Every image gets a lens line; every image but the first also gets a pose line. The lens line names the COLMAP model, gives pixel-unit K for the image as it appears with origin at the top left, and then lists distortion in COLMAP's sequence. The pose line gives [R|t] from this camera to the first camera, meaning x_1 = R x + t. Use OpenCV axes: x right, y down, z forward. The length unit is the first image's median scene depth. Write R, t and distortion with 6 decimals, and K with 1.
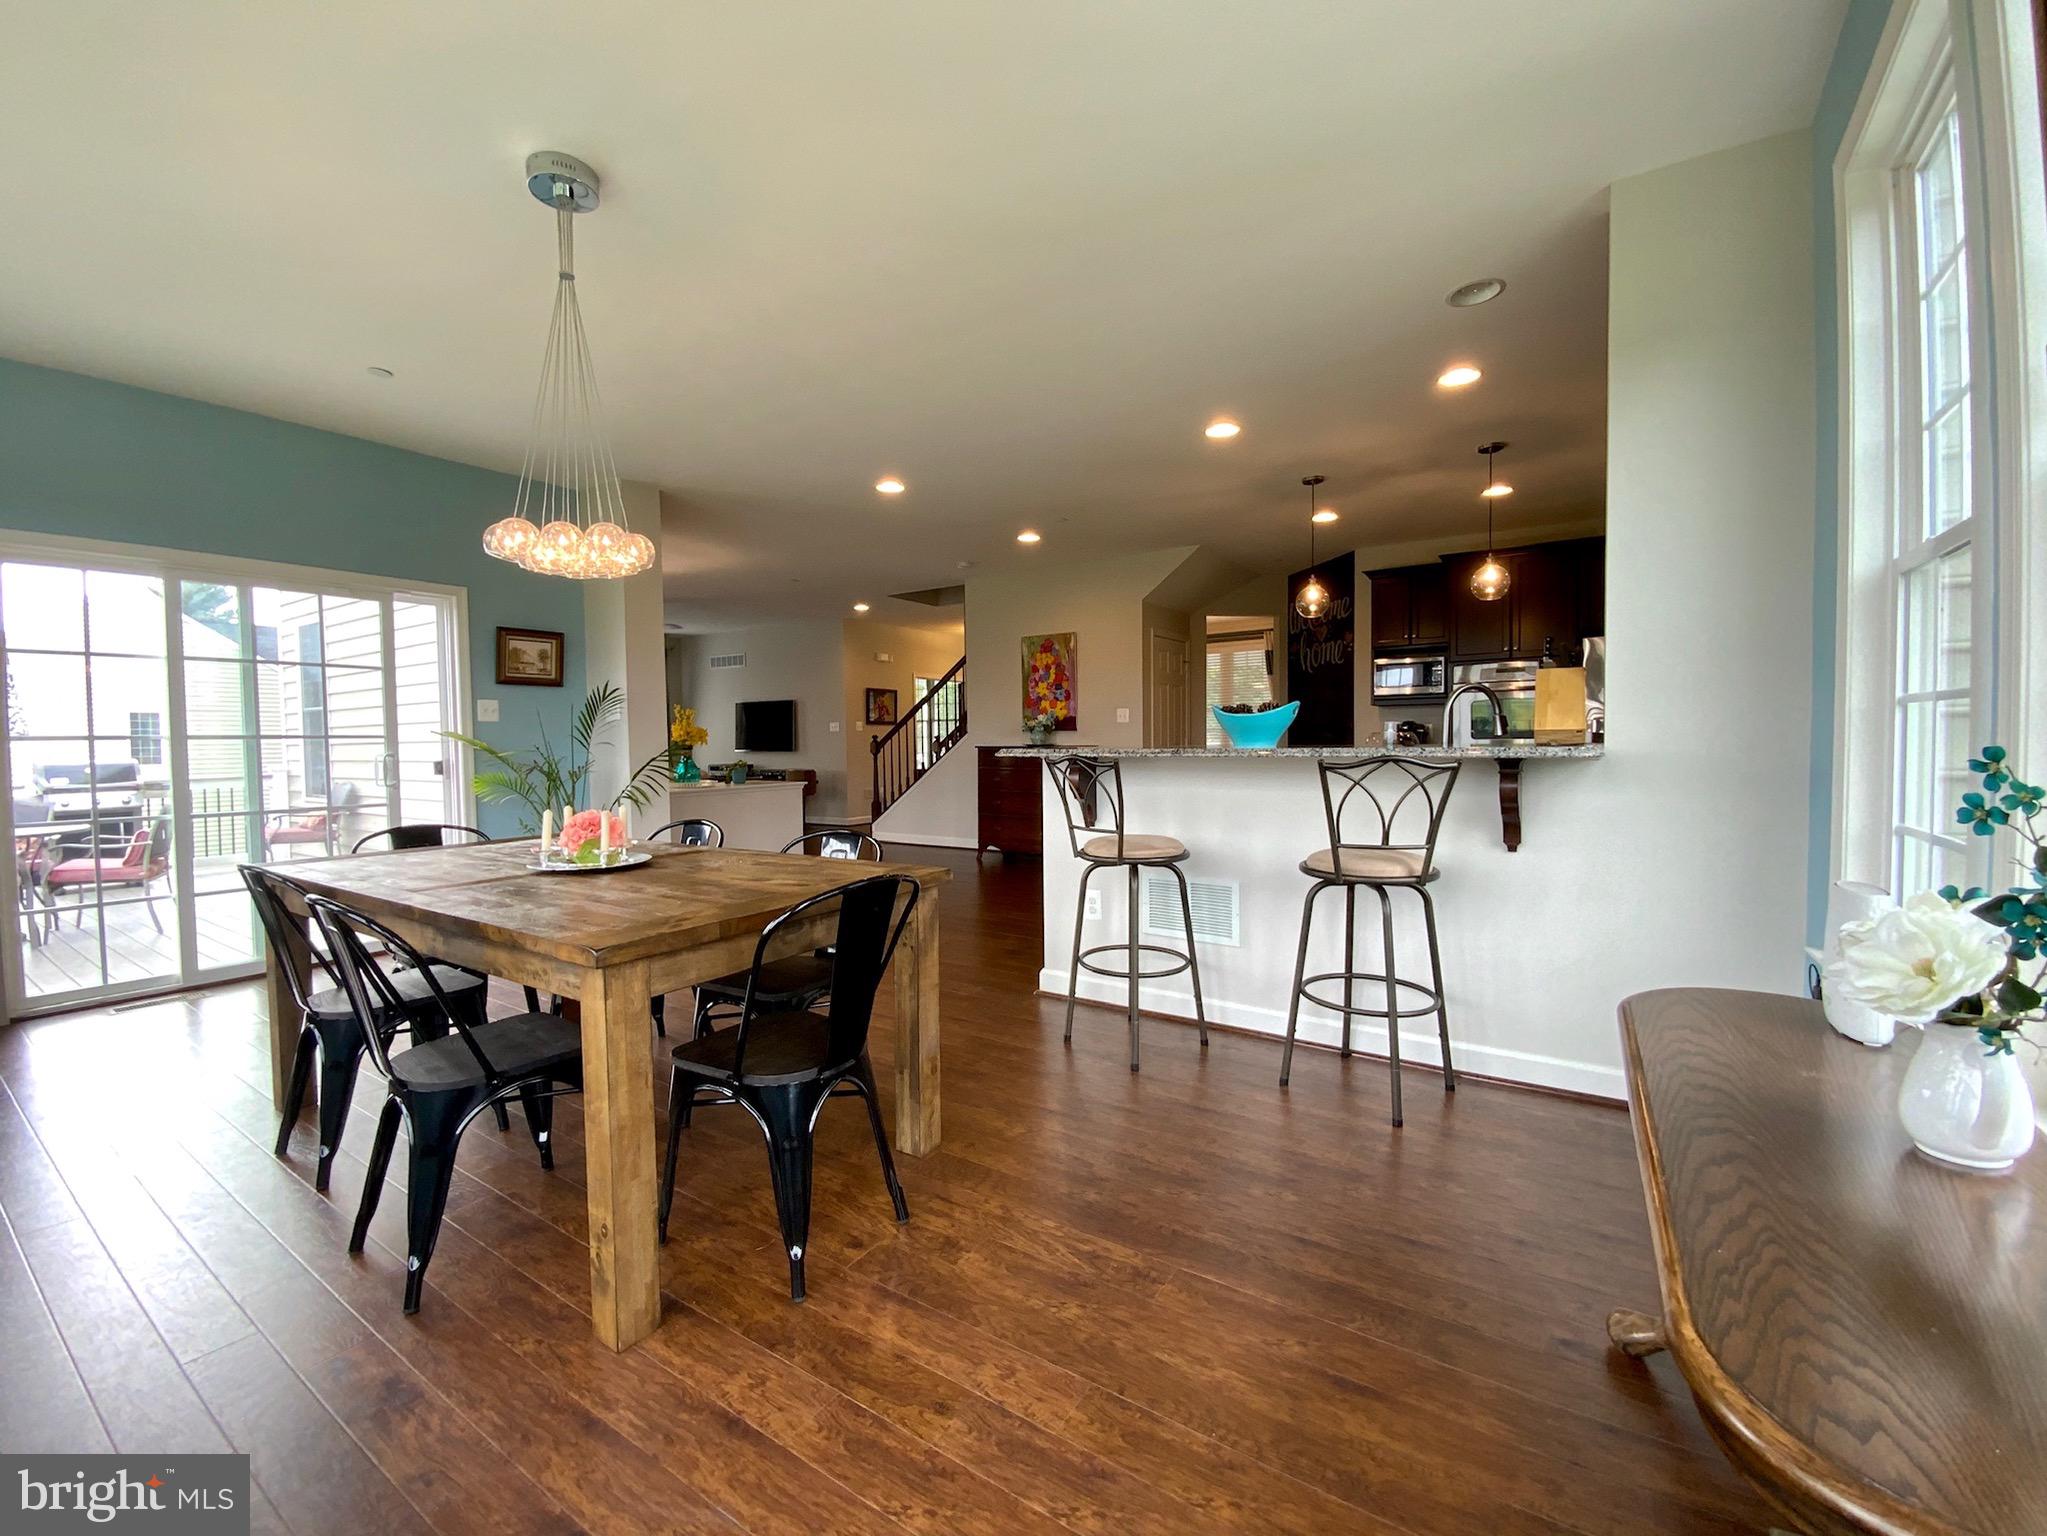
lens RADIAL K [[829.4, 0, 1045.9], [0, 829.4, 762.9], [0, 0, 1]] dist [0.055223, -0.000044]
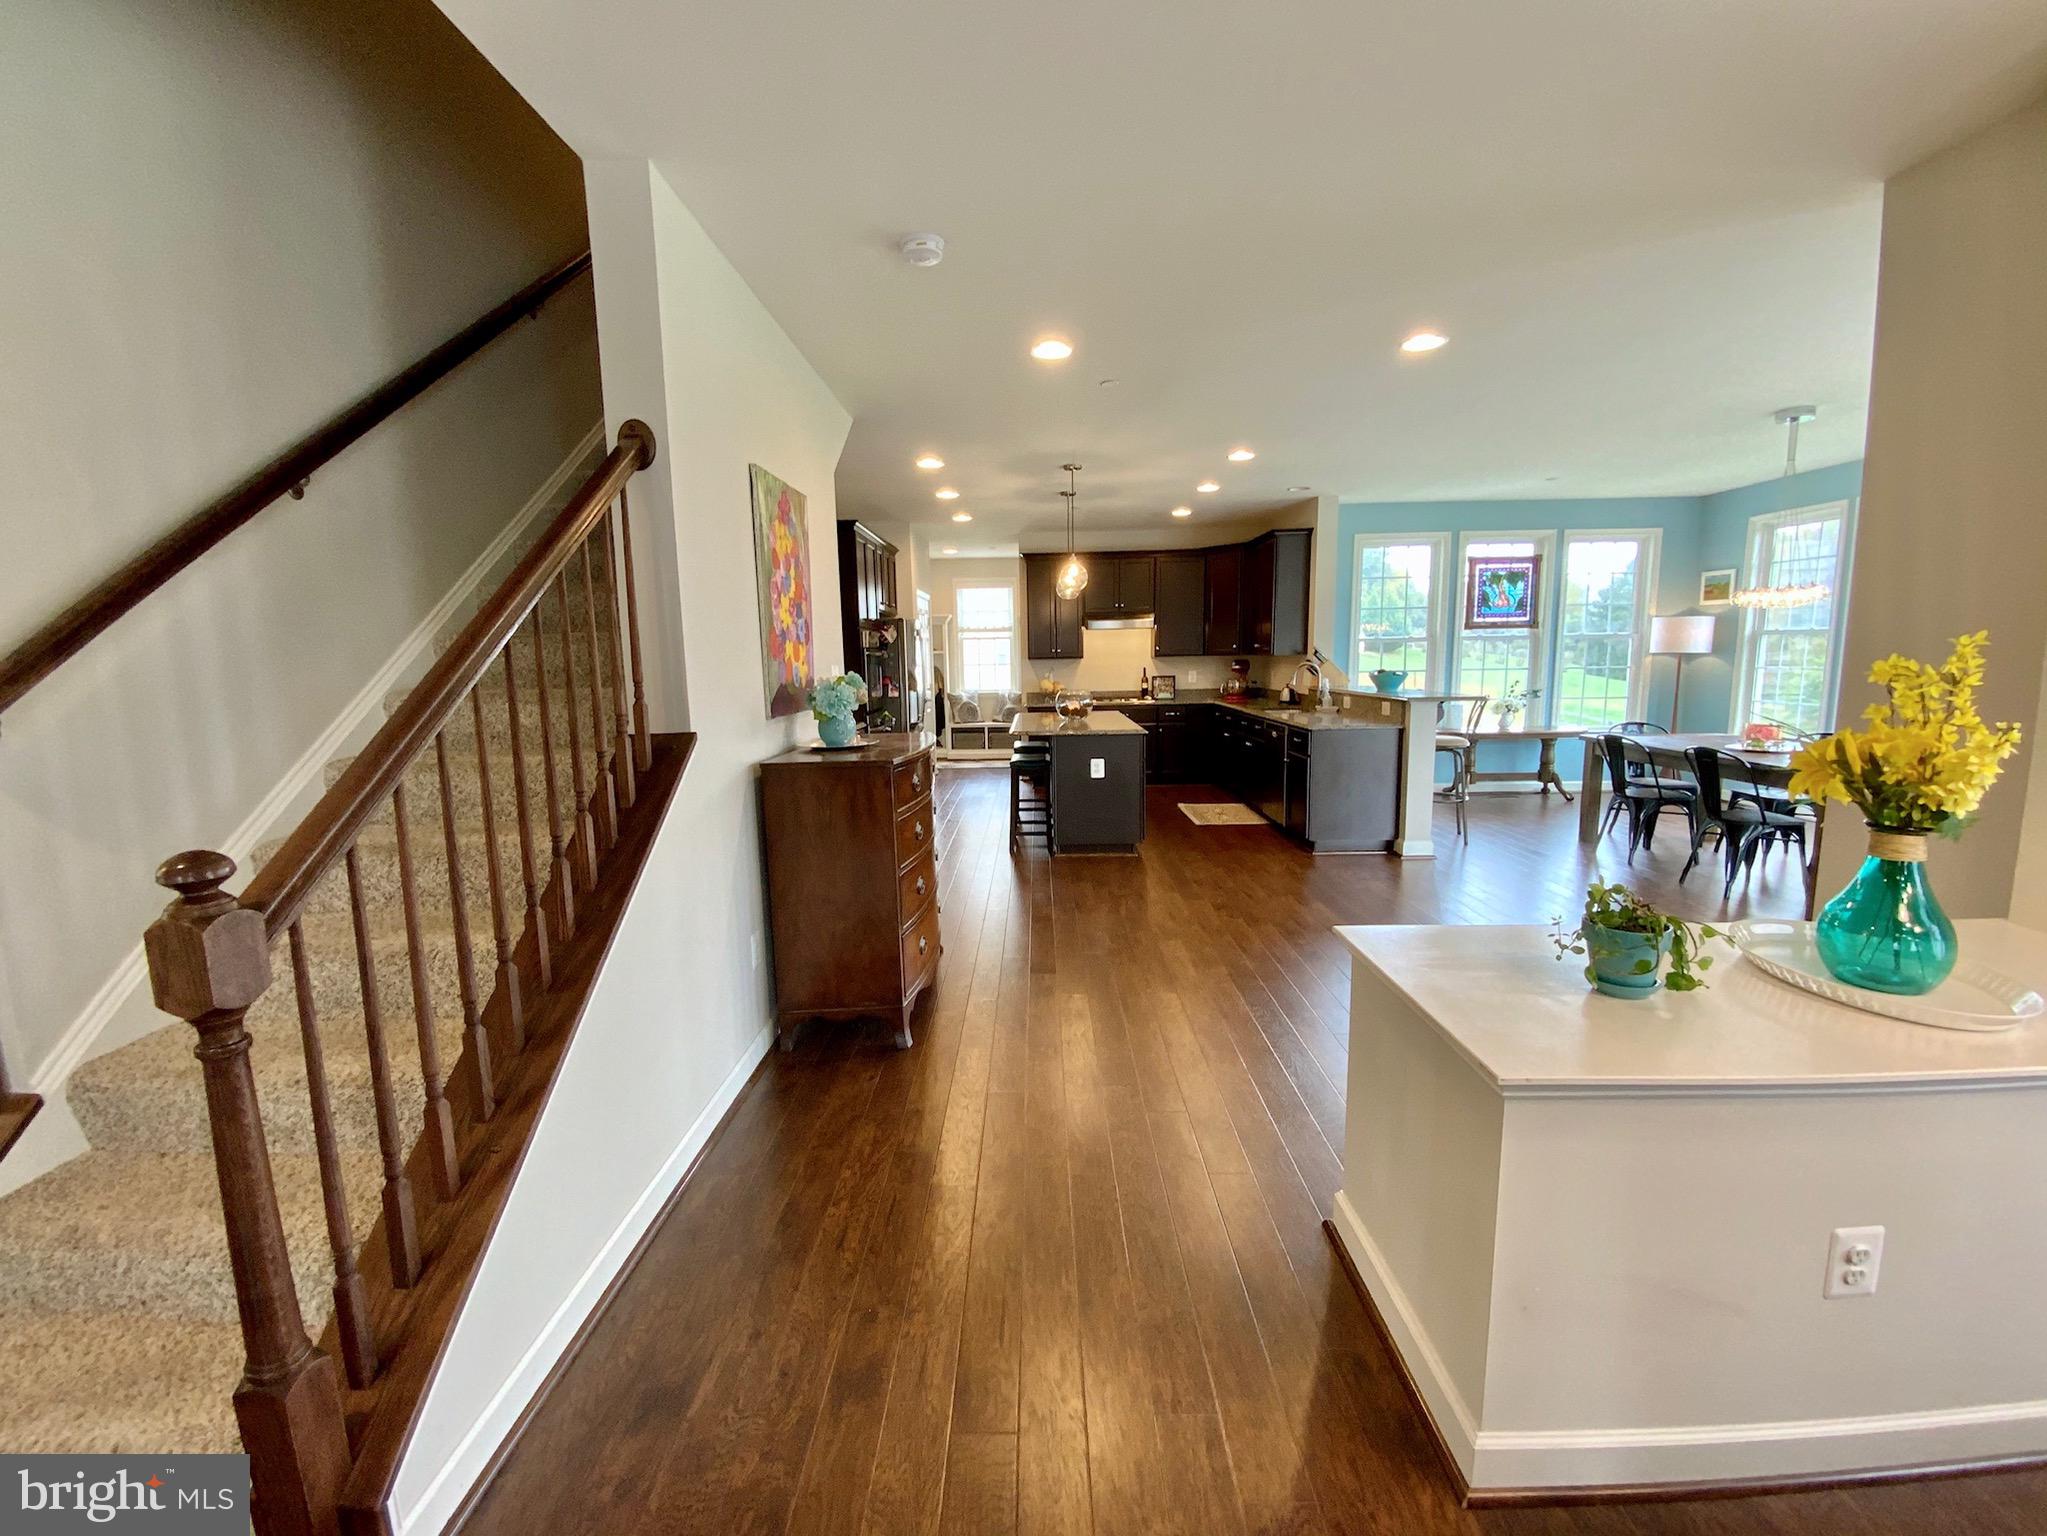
lens RADIAL K [[835.1, 0, 1021.7], [0, 835.1, 765.1], [0, 0, 1]] dist [0.029227, -0.022067]
pose [[-0.542317, -0.086486, 0.835710, -0.433298], [0.047199, 0.989981, 0.133080, -0.064850], [-0.838847, 0.111616, -0.532802, 1.157345]]
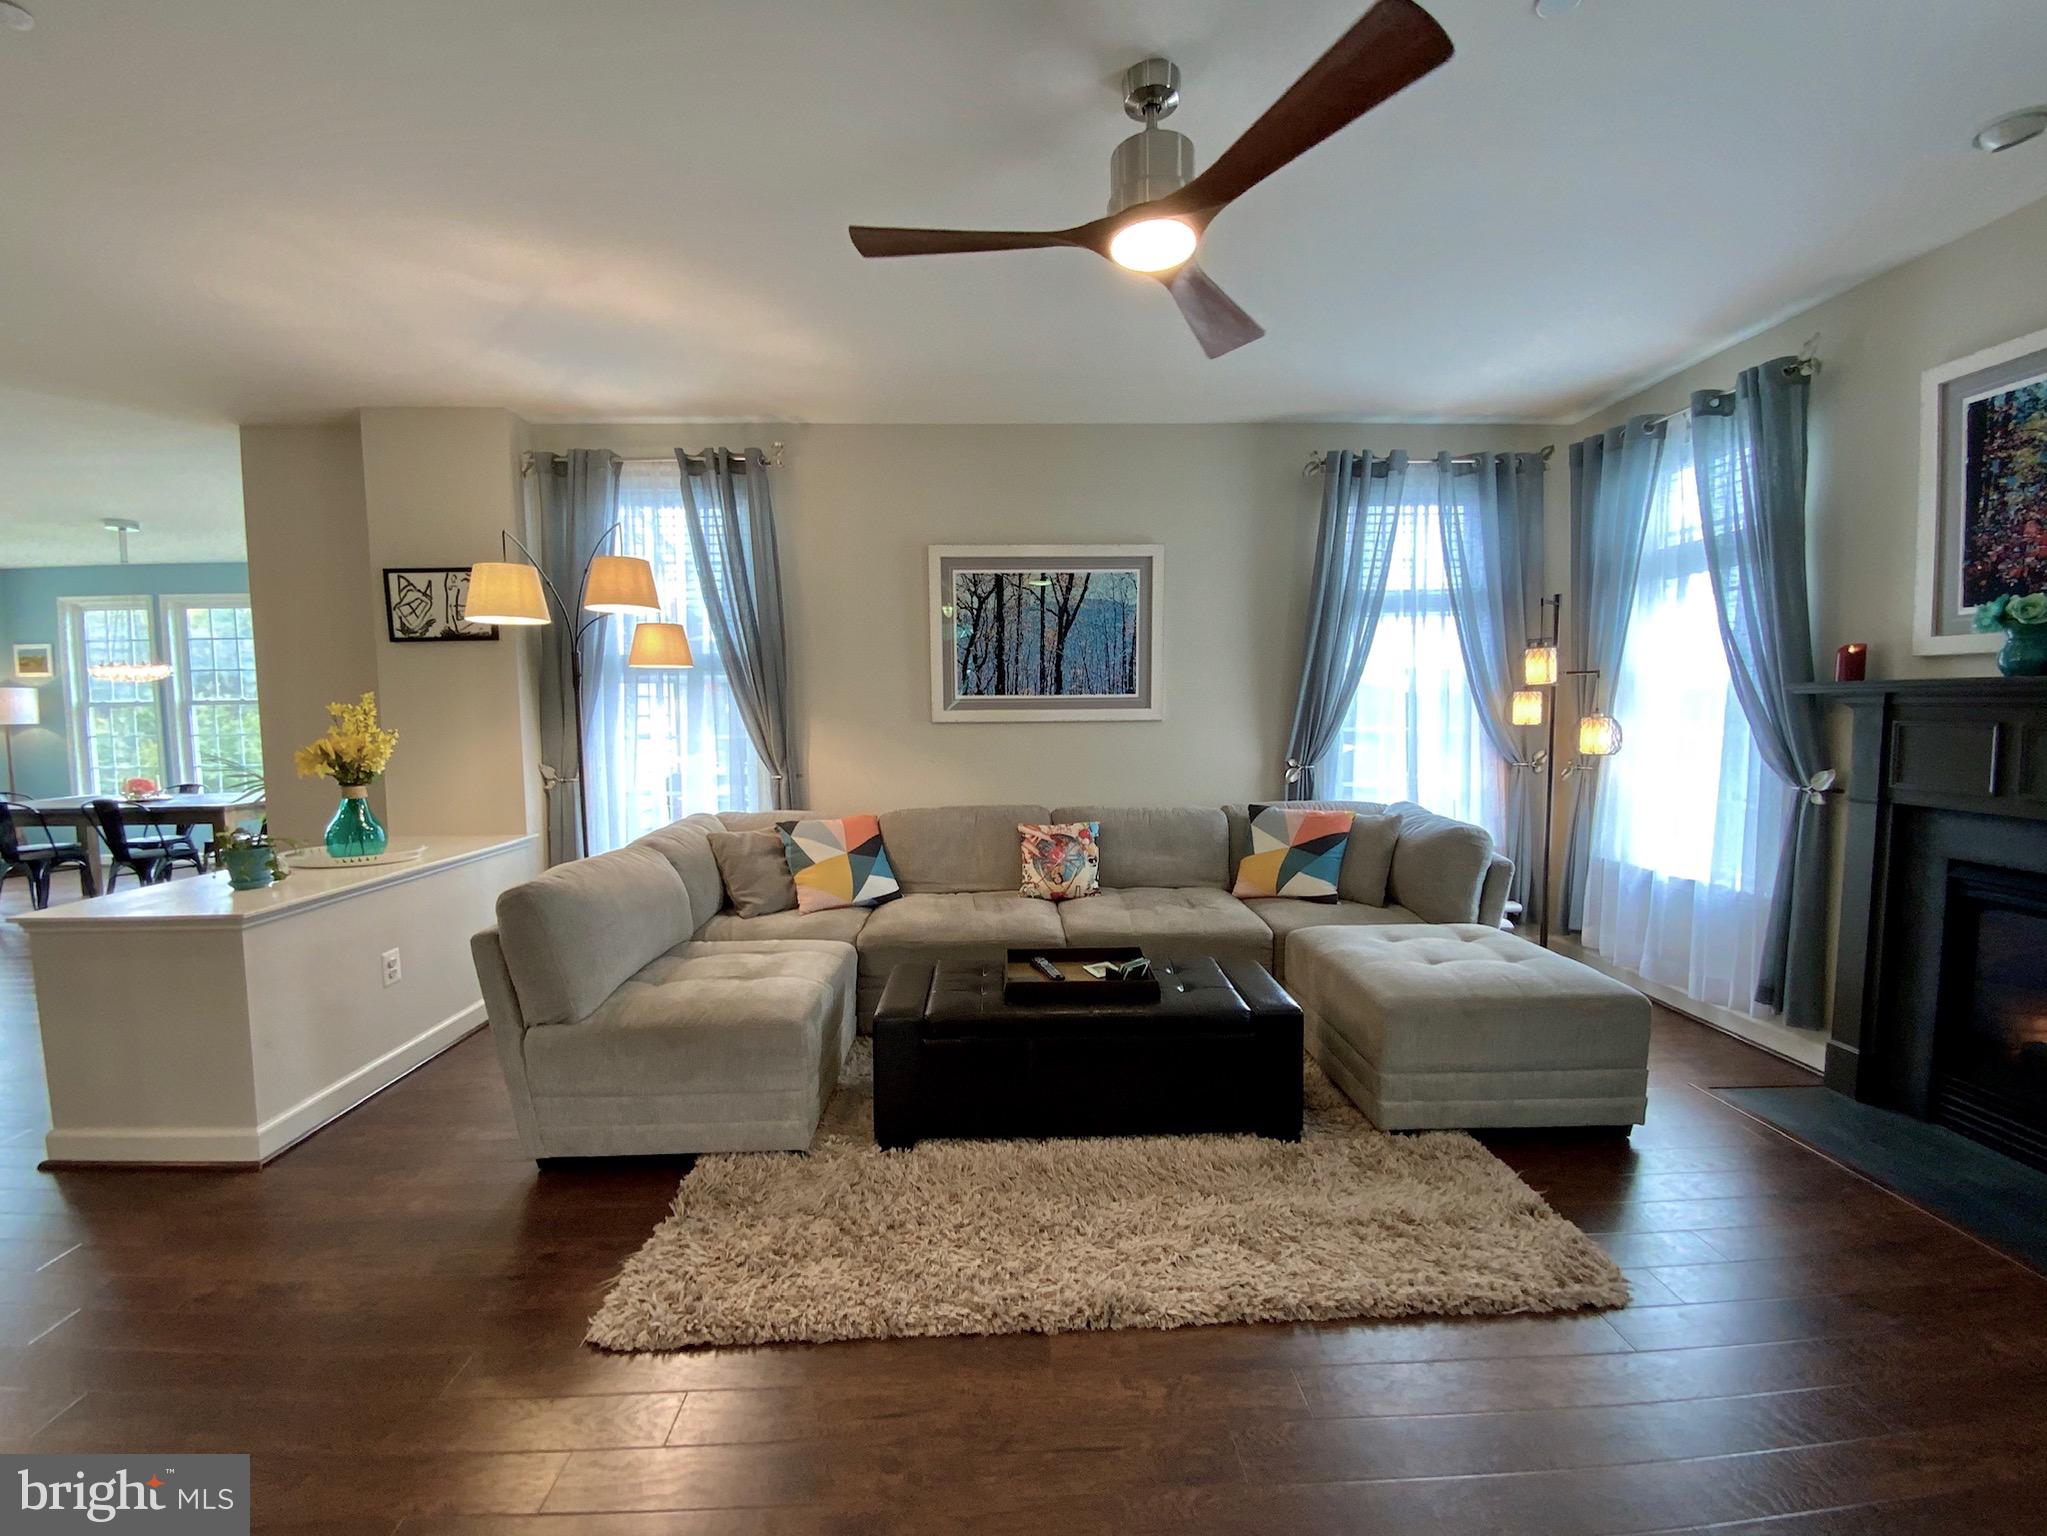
lens RADIAL K [[817.0, 0, 1015.1], [0, 817.0, 767.2], [0, 0, 1]] dist [0.047906, -0.032624]
pose [[-0.811726, 0.068862, -0.579964, -0.409075], [0.011738, 0.994748, 0.101683, -0.060264], [0.583920, 0.075731, -0.808271, 1.406506]]
